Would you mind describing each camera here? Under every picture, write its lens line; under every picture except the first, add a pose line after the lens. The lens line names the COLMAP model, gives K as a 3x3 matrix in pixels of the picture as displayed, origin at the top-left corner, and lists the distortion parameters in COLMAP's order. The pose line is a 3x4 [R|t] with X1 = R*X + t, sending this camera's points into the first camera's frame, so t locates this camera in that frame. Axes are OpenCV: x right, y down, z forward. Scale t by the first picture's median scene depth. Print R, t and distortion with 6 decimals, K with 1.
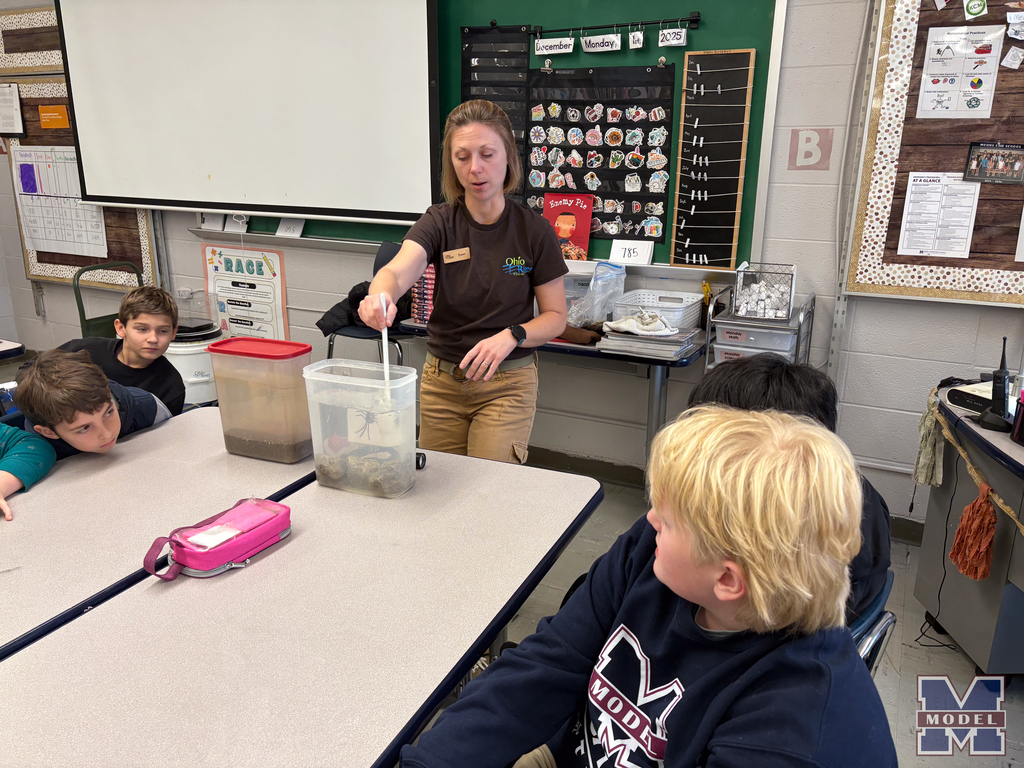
lens RADIAL K [[798.0, 0, 512.0], [0, 798.0, 384.0], [0, 0, 1]] dist [0.035963, -0.006026]
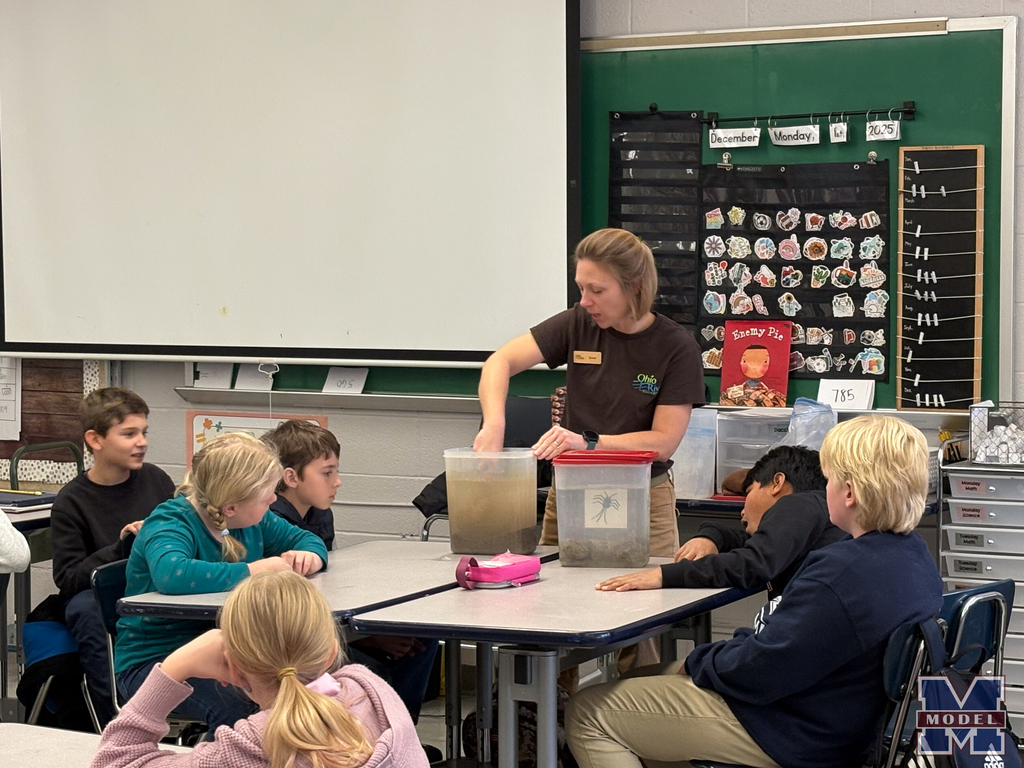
lens RADIAL K [[2425.9, 0, 512.0], [0, 2425.9, 384.0], [0, 0, 1]] dist [0.335347, -0.958024]
pose [[0.999365, -0.014438, -0.032563, -0.089917], [0.006857, 0.975049, -0.221883, 0.337096], [0.034954, 0.221519, 0.974529, -1.267145]]
